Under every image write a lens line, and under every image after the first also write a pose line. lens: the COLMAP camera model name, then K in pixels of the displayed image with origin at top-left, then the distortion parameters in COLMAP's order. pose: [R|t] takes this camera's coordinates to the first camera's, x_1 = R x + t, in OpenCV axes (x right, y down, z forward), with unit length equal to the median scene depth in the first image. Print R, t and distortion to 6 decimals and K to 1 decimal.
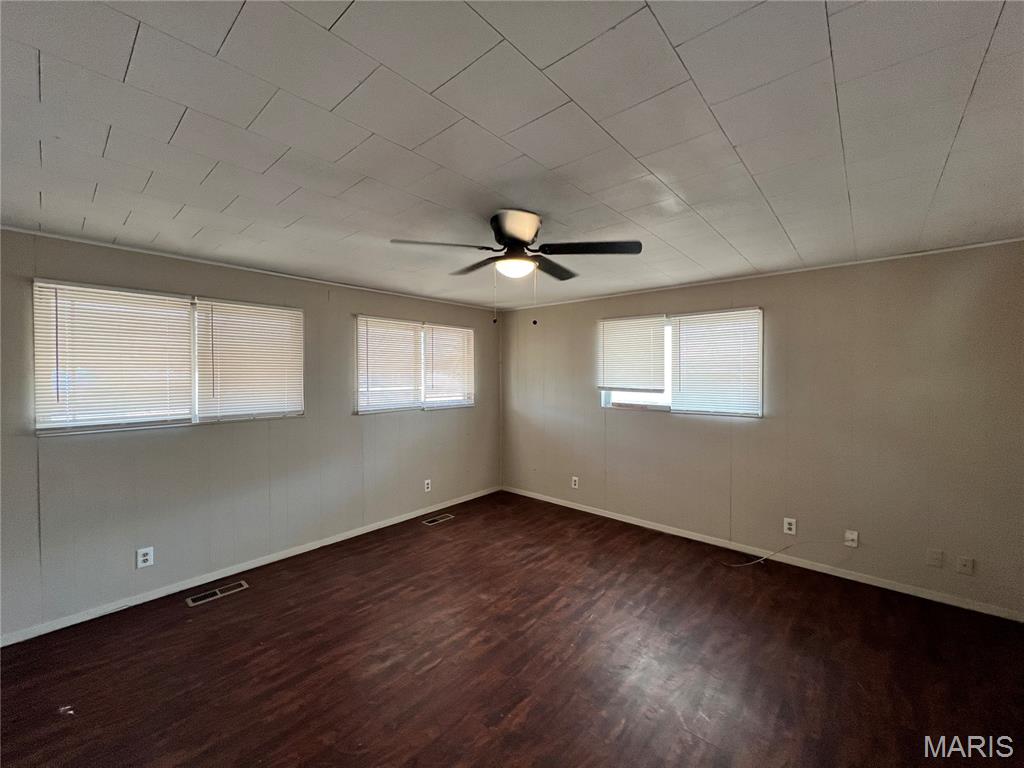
lens RADIAL K [[409.8, 0, 510.5], [0, 409.8, 380.5], [0, 0, 1]] dist [0.000127, 0.000335]
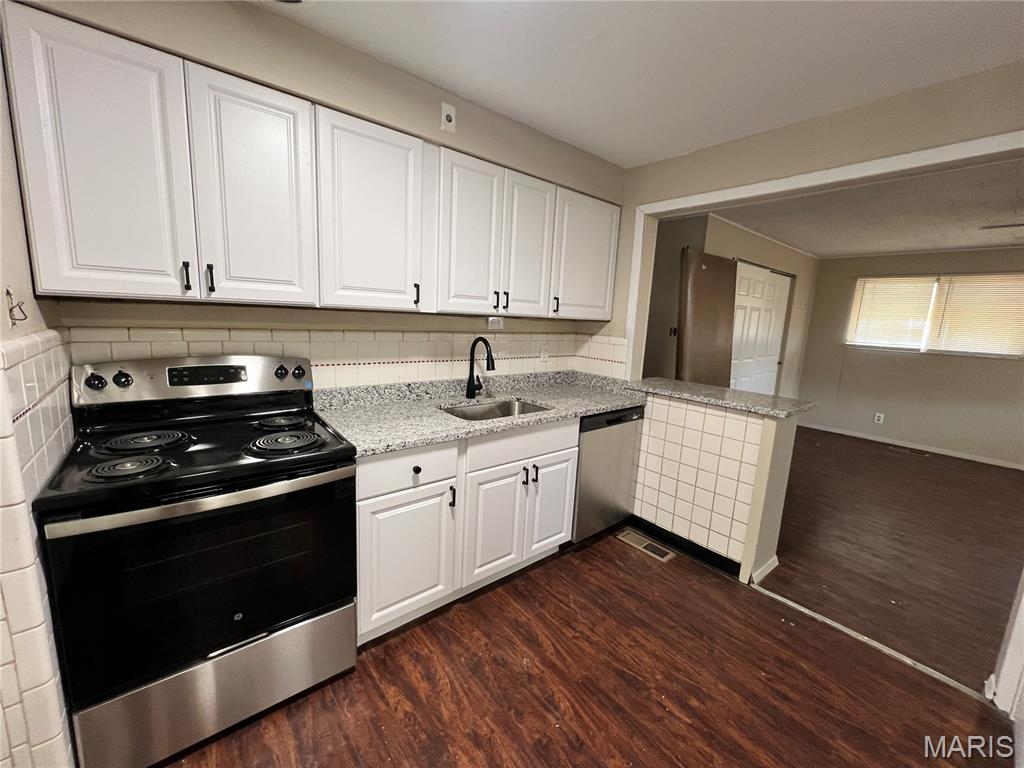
lens RADIAL K [[409.8, 0, 510.5], [0, 409.8, 380.5], [0, 0, 1]] dist [0.000127, 0.000335]
pose [[-0.162169, 0.152608, -0.974891, 1.009398], [-0.058401, 0.984752, 0.163866, 0.035384], [0.985033, 0.083509, -0.150784, -0.346859]]
